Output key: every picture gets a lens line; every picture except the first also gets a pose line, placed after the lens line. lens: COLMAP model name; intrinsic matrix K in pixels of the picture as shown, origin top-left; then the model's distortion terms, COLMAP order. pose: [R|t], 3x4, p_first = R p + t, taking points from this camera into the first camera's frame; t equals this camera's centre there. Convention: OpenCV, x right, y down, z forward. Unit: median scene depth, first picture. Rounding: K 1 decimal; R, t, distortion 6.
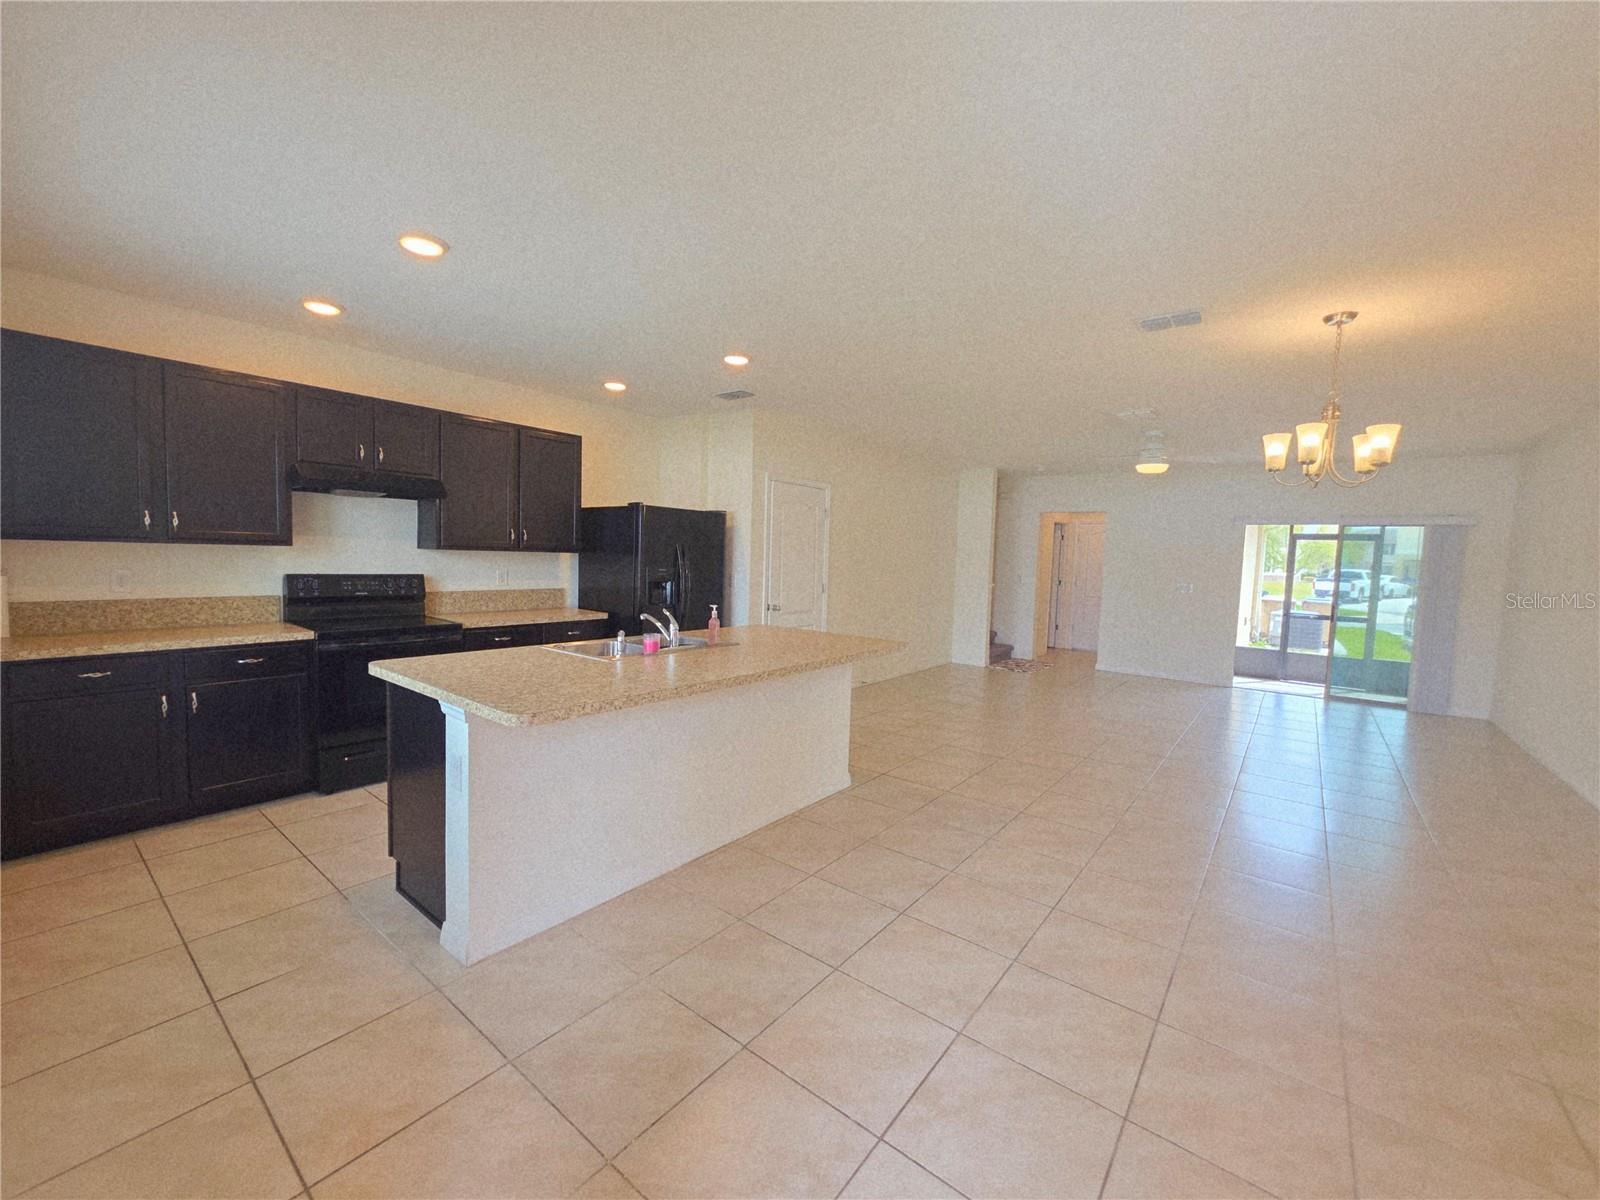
lens RADIAL K [[643.8, 0, 800.0], [0, 643.8, 600.0], [0, 0, 1]] dist [-0.000512, 0.000089]
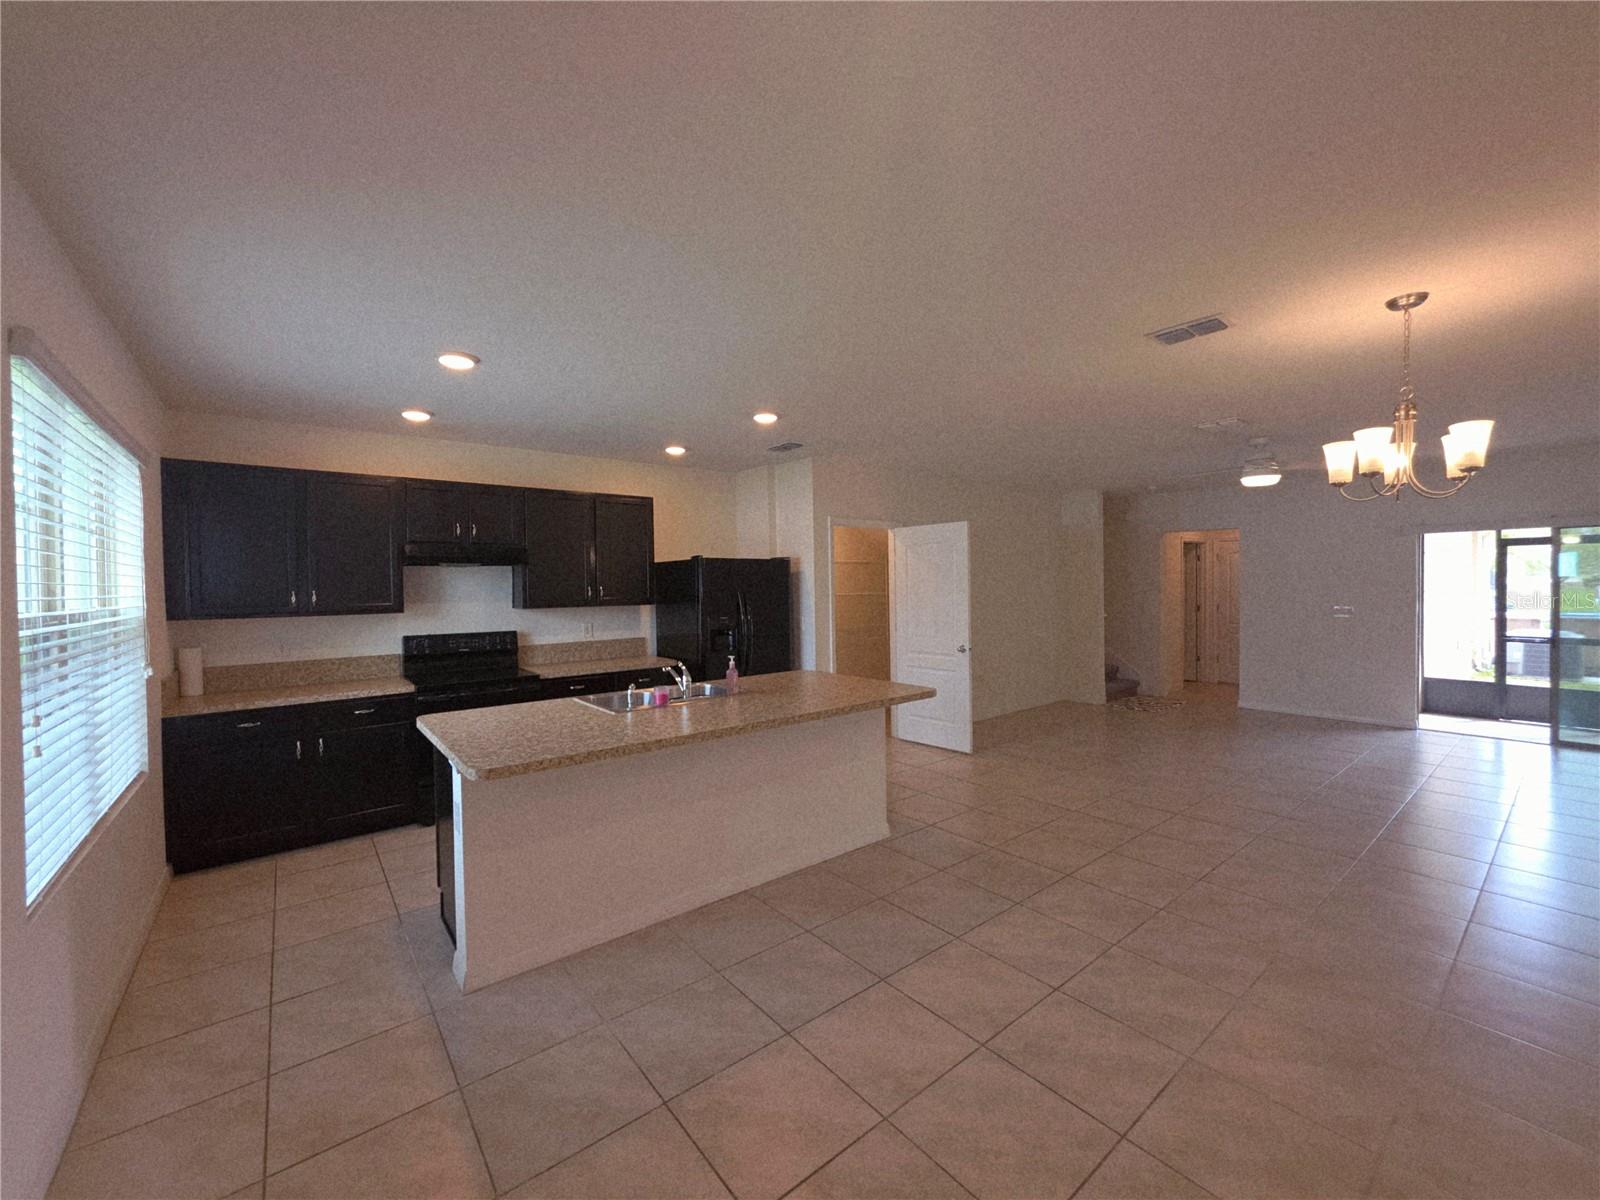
lens RADIAL K [[642.3, 0, 800.0], [0, 642.3, 600.0], [0, 0, 1]] dist [-0.000754, -0.000102]
pose [[0.972756, -0.042592, -0.227884, 0.177301], [0.030940, 0.998036, -0.054462, -0.018354], [0.229756, 0.045928, 0.972164, 0.010045]]
